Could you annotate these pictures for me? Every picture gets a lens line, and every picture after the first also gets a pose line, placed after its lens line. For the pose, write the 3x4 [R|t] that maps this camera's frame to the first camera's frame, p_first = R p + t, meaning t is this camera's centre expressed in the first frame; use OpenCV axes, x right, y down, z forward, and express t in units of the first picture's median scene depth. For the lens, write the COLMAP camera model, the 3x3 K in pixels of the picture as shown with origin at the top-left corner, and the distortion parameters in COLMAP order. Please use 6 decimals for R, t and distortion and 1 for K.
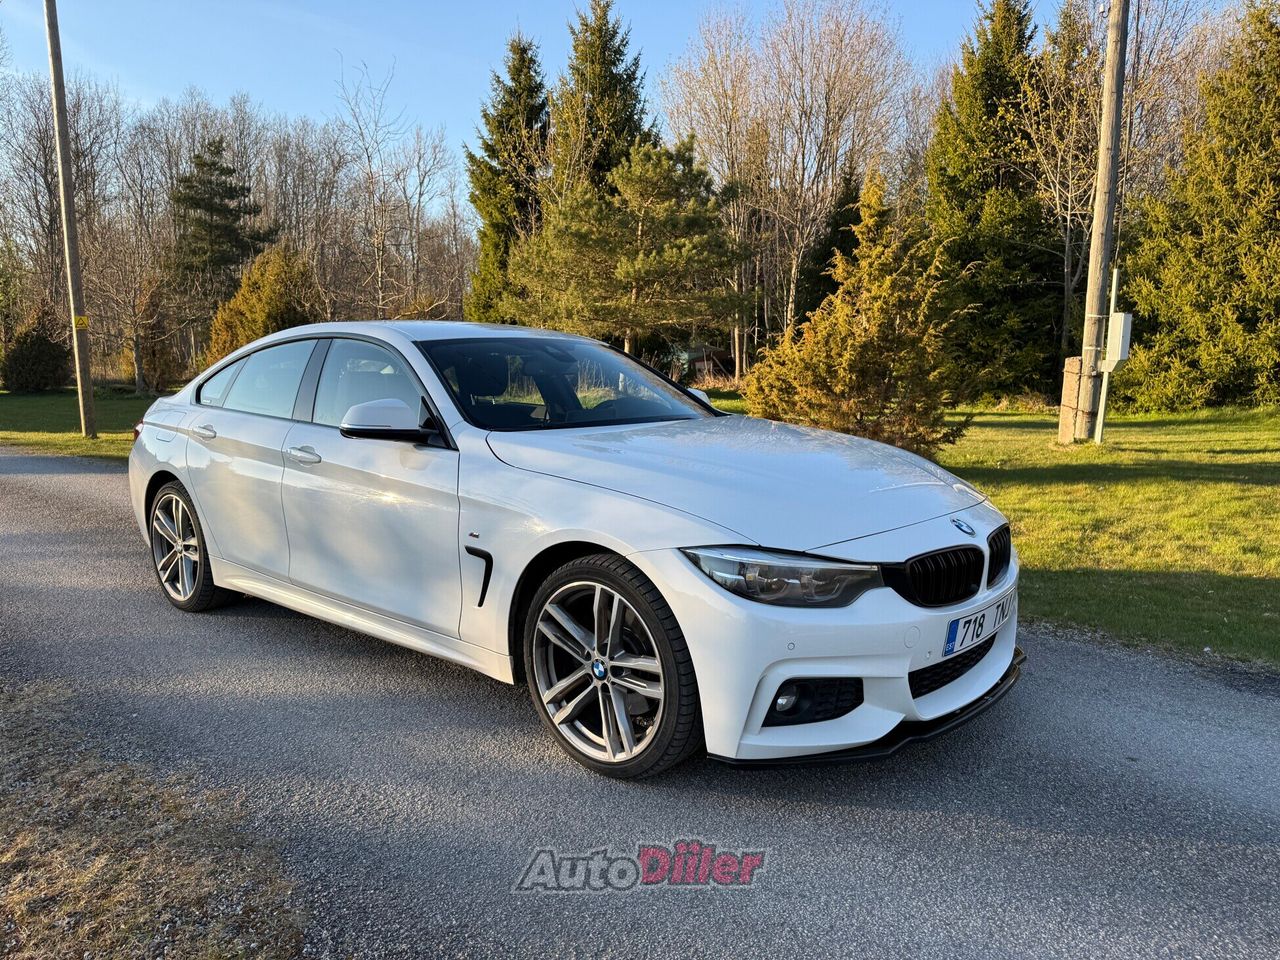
lens RADIAL K [[902.6, 0, 640.0], [0, 902.6, 480.0], [0, 0, 1]] dist [-0.002130, -0.002819]
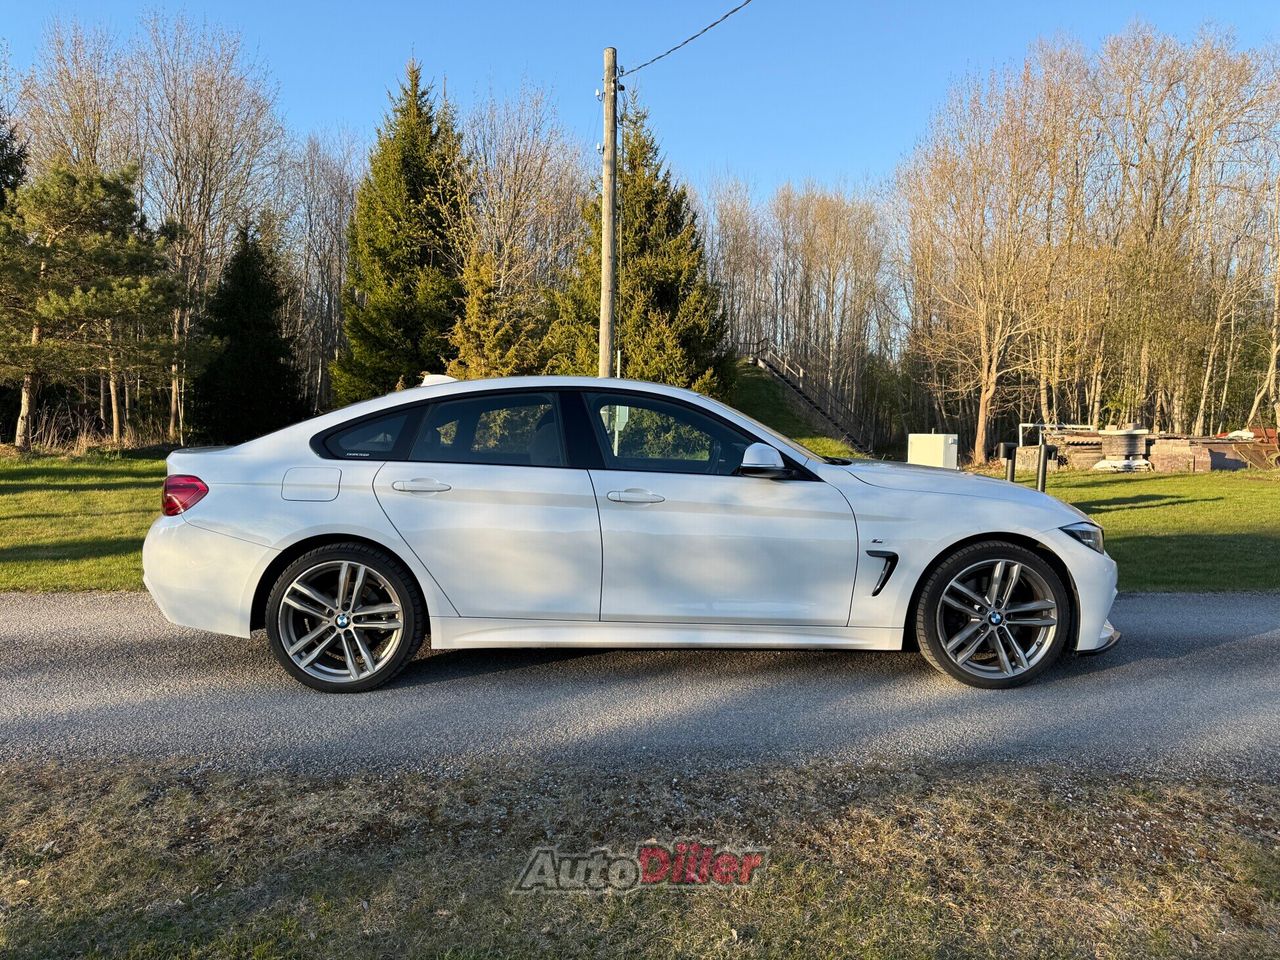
lens RADIAL K [[885.5, 0, 640.0], [0, 885.5, 480.0], [0, 0, 1]] dist [0.080546, -0.167321]
pose [[0.739531, -0.030025, 0.672453, -0.372895], [0.072529, 0.996743, -0.035259, -0.003575], [-0.669204, 0.074848, 0.739300, 0.066372]]
